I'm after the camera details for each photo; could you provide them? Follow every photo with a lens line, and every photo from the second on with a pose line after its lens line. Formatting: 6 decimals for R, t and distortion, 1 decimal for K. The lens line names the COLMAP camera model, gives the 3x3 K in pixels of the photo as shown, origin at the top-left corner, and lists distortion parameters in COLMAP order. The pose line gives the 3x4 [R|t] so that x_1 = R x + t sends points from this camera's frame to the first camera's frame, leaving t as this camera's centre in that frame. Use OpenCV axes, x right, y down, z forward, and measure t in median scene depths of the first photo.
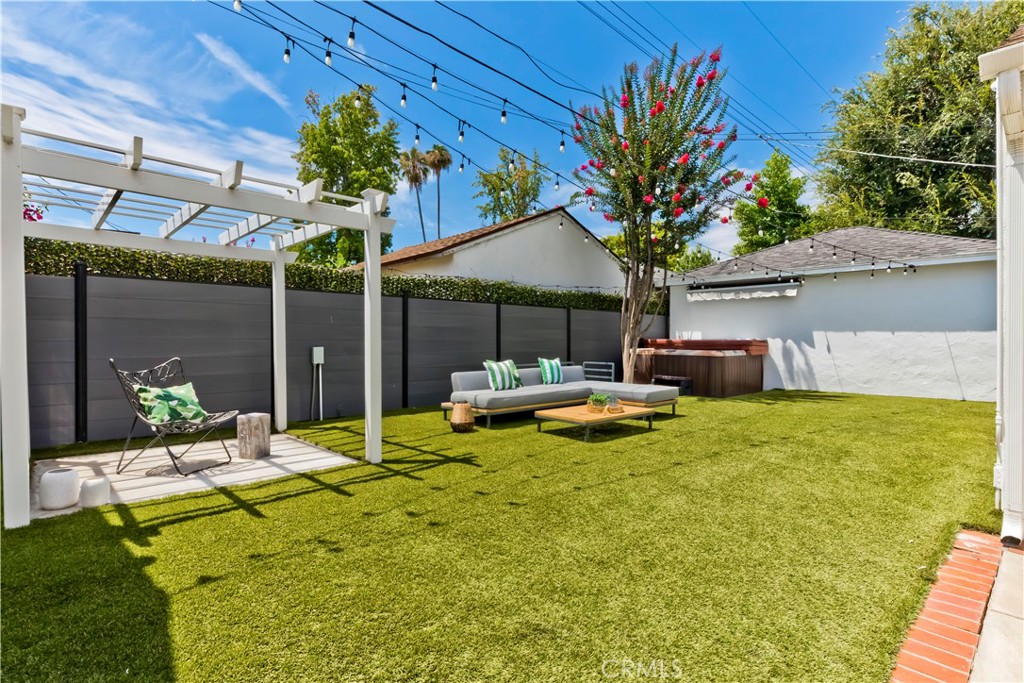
lens RADIAL K [[499.8, 0, 513.7], [0, 499.8, 335.7], [0, 0, 1]] dist [-0.003006, 0.001526]
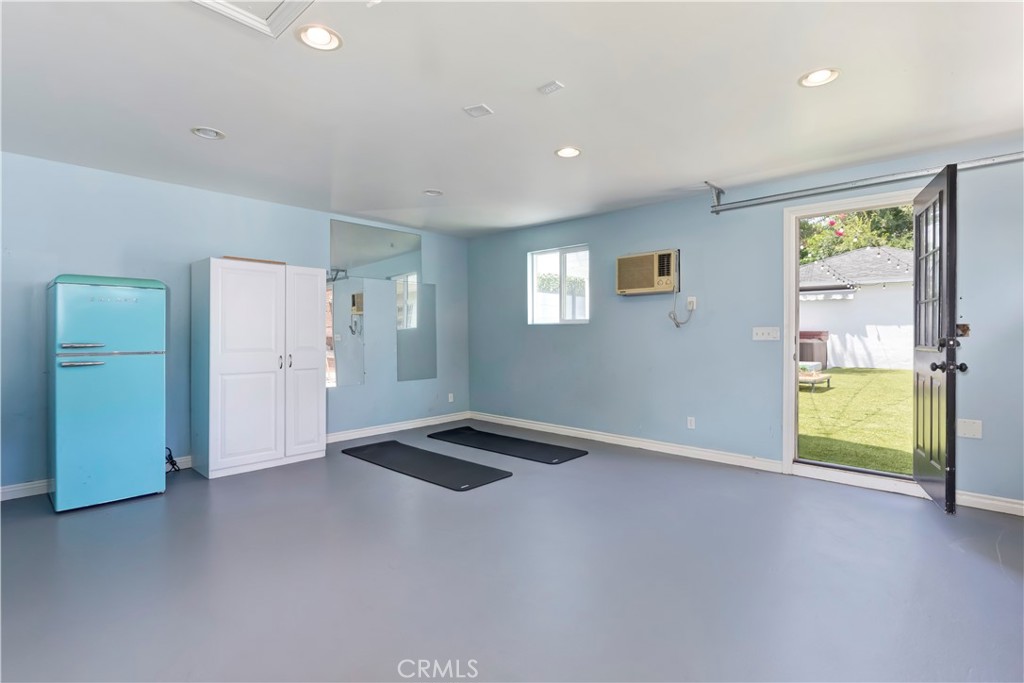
lens RADIAL K [[481.0, 0, 511.7], [0, 481.0, 334.6], [0, 0, 1]] dist [-0.004473, 0.001492]
pose [[0.996481, -0.006898, 0.083530, -0.495836], [0.005995, 0.999921, 0.011054, -0.002692], [-0.083599, -0.010514, 0.996444, -0.246942]]
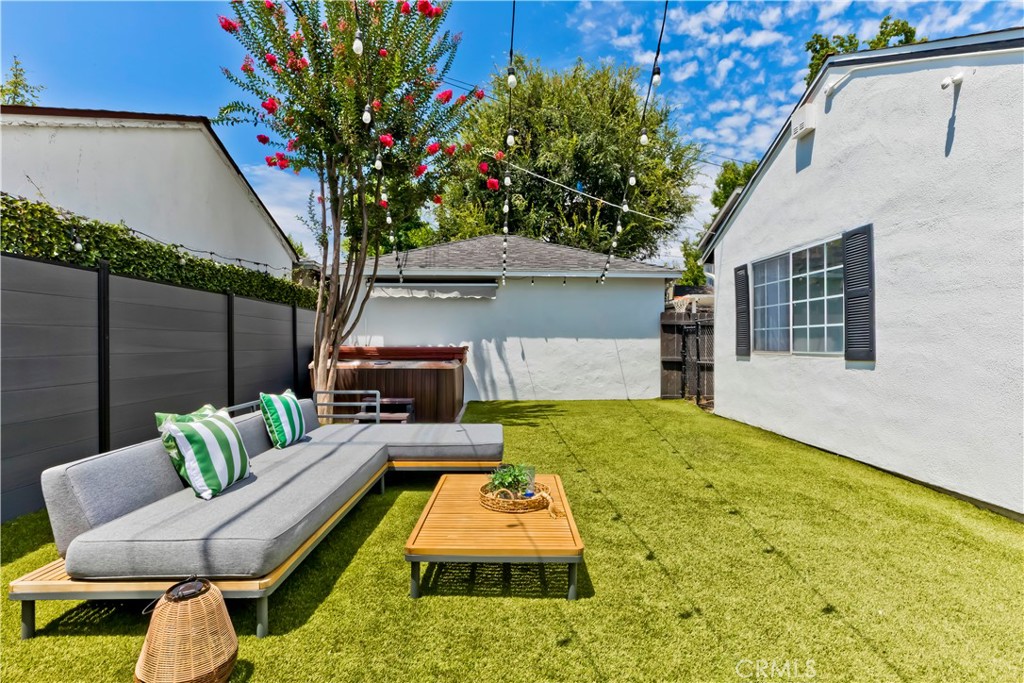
lens RADIAL K [[499.8, 0, 502.6], [0, 499.8, 338.4], [0, 0, 1]] dist [-0.003006, 0.001526]
pose [[0.664507, 0.003955, 0.747271, -0.112100], [-0.005106, 0.999987, -0.000752, -0.005699], [-0.747264, -0.003316, 0.664519, 0.386403]]
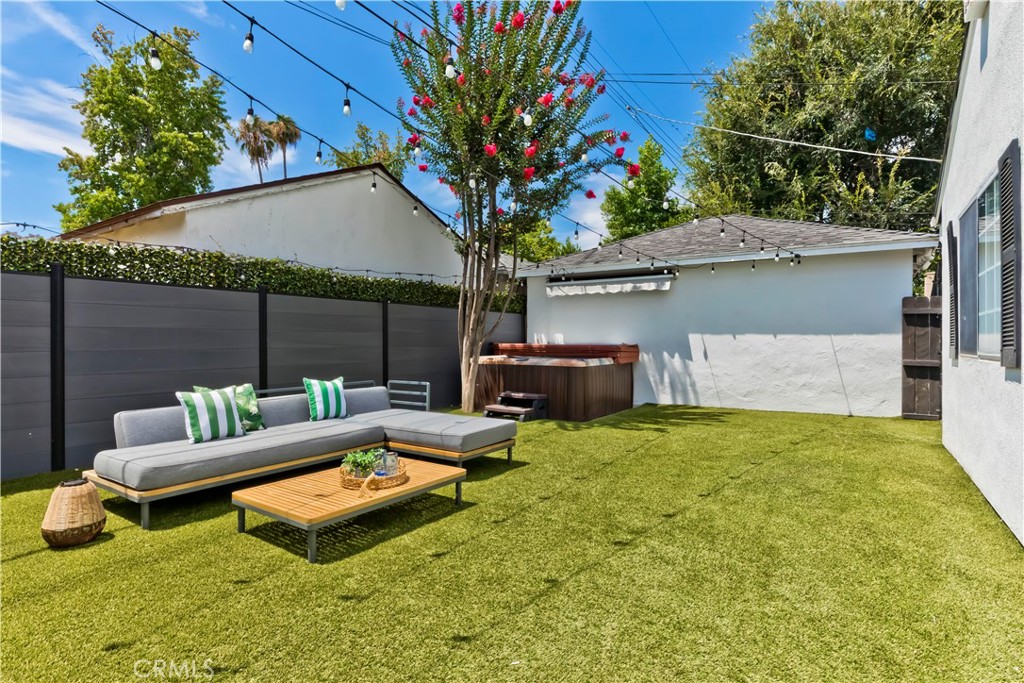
lens RADIAL K [[523.0, 0, 512.6], [0, 523.0, 339.1], [0, 0, 1]] dist [0.000947, 0.001097]
pose [[0.971766, -0.003368, 0.235922, 0.111376], [0.002136, 0.999983, 0.005478, -0.005649], [-0.235937, -0.004819, 0.971757, 0.226485]]
